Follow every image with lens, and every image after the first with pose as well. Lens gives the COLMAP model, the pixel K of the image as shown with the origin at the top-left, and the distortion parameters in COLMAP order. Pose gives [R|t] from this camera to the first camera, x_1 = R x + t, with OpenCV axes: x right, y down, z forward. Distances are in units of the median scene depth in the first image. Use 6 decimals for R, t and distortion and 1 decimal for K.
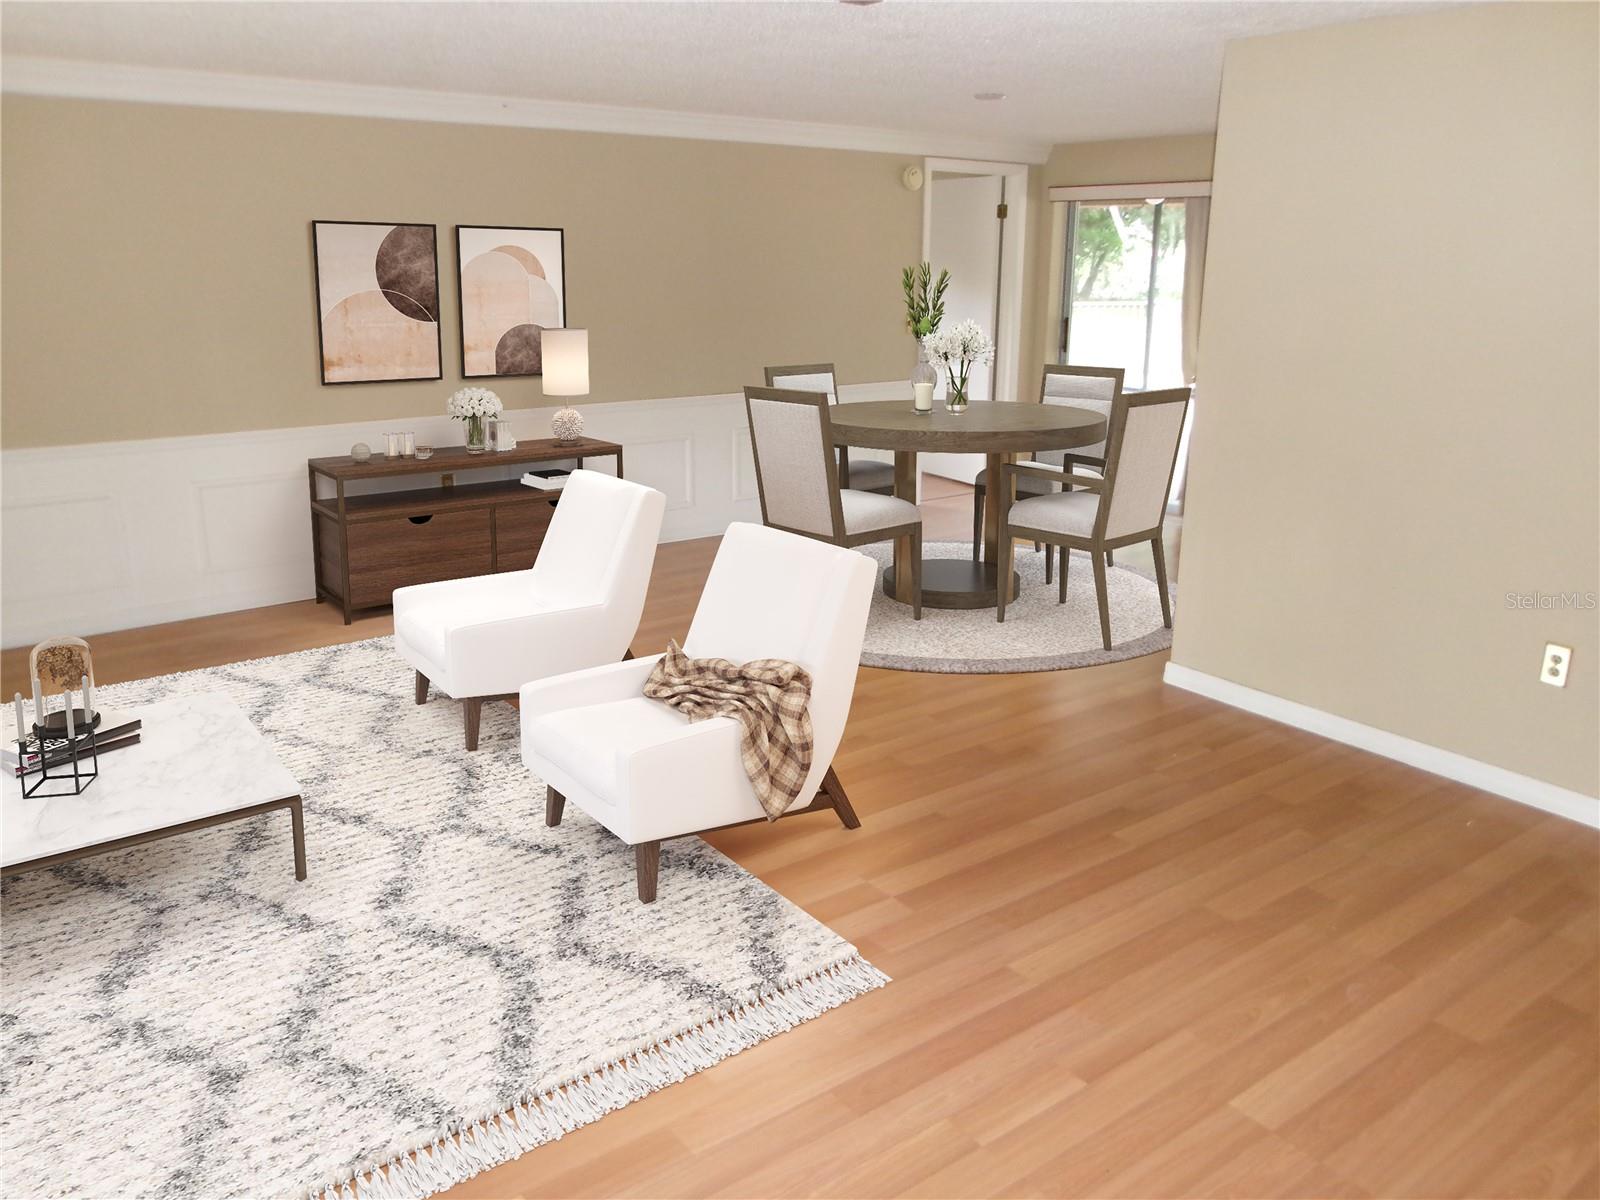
lens RADIAL K [[1250.1, 0, 800.0], [0, 1250.1, 600.0], [0, 0, 1]] dist [0.033407, -0.006813]
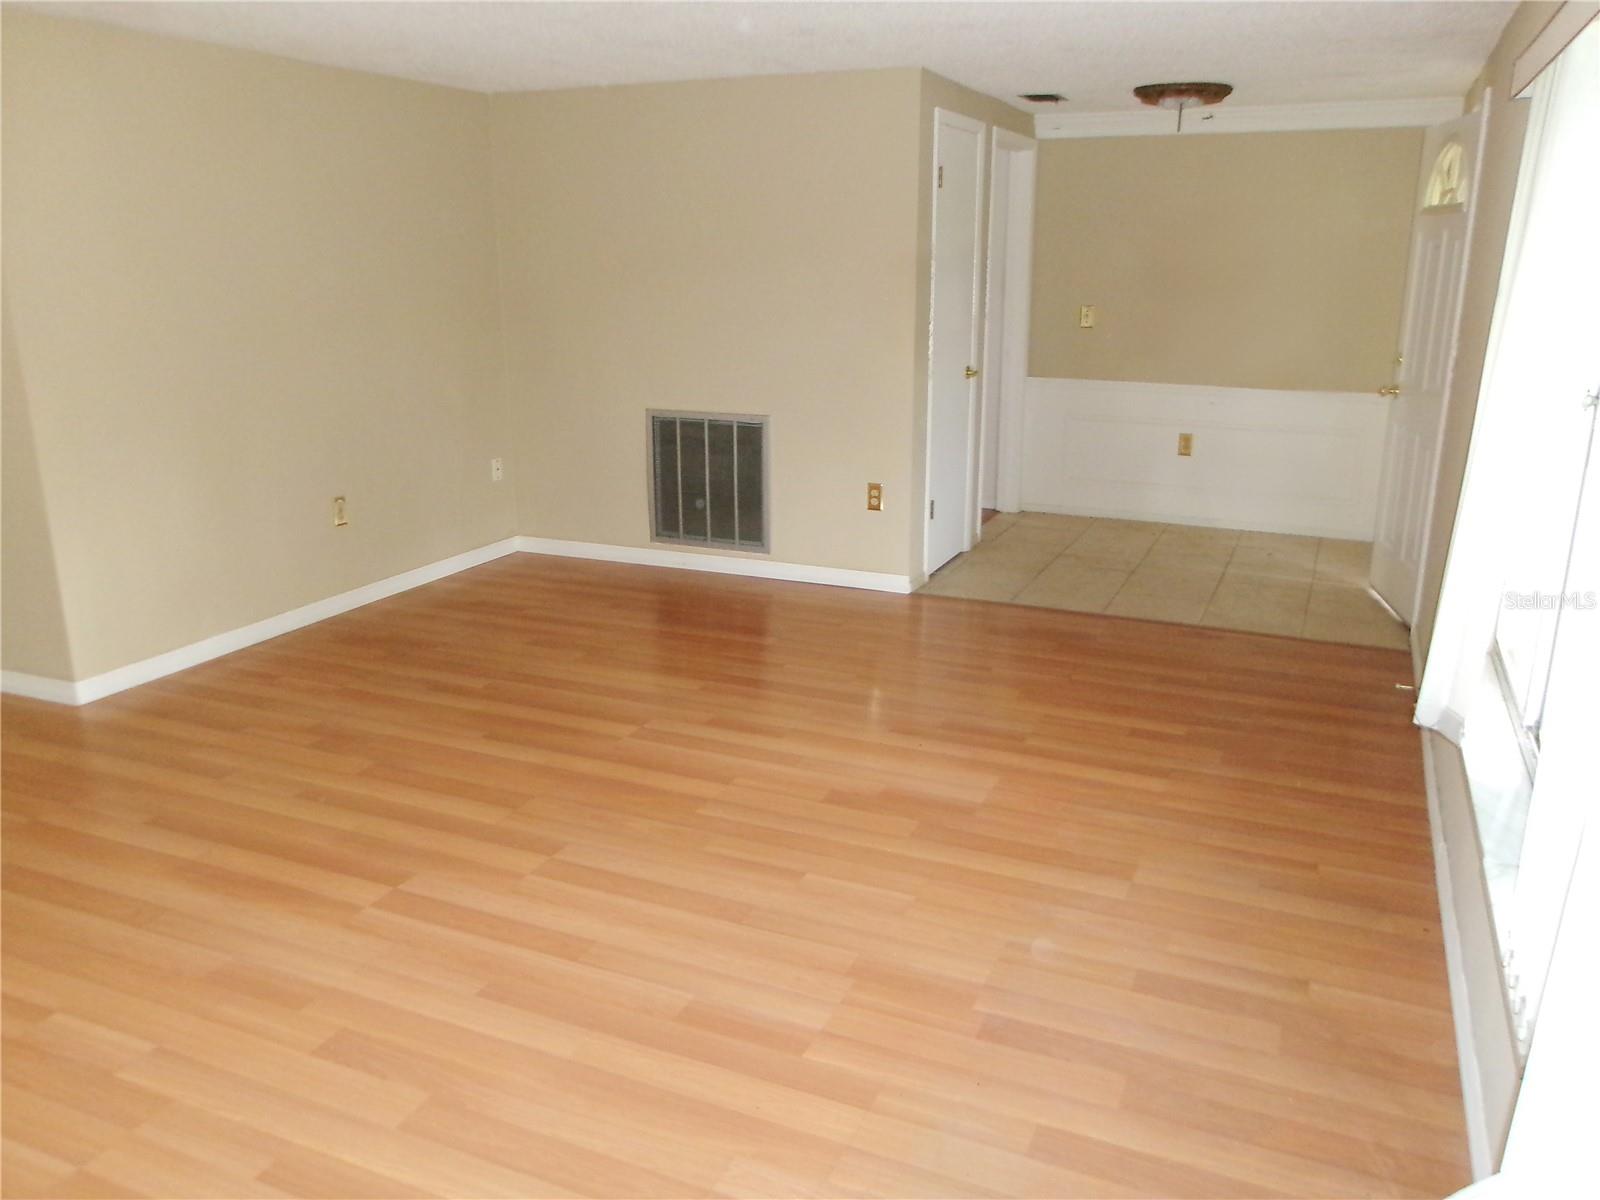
lens RADIAL K [[1250.1, 0, 800.0], [0, 1250.1, 600.0], [0, 0, 1]] dist [0.033407, -0.006813]
pose [[-0.491358, -0.245996, 0.835496, -0.972246], [0.231226, 0.888016, 0.397445, -0.332827], [-0.839704, 0.388476, -0.379453, 1.166486]]
